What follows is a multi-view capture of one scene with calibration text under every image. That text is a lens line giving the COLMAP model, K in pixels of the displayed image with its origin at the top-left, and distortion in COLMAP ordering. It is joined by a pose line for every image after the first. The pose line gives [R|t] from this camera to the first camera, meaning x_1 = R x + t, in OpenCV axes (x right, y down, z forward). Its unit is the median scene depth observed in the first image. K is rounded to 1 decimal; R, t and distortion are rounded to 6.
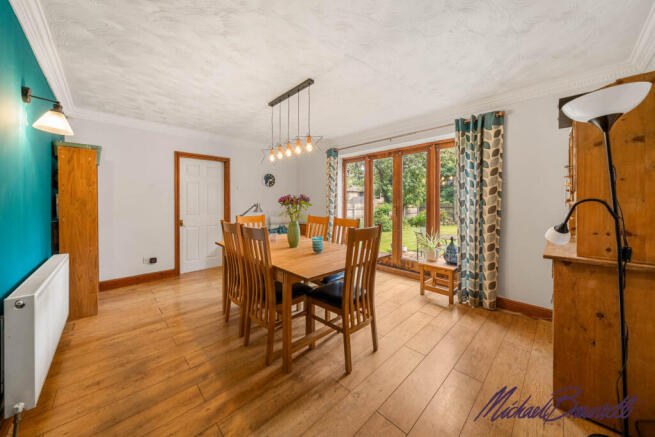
lens RADIAL K [[227.7, 0, 332.7], [0, 227.7, 202.6], [0, 0, 1]] dist [0.000010, -0.000006]
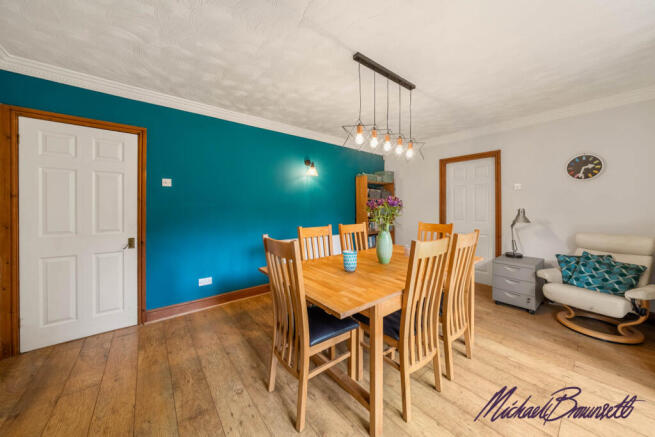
lens RADIAL K [[231.9, 0, 329.8], [0, 231.9, 203.9], [0, 0, 1]] dist [-0.000414, 0.000009]
pose [[-0.110498, -0.010218, -0.993824, 0.521259], [-0.003934, 0.999944, -0.009844, -0.004608], [0.993869, 0.002822, -0.110532, 0.706905]]
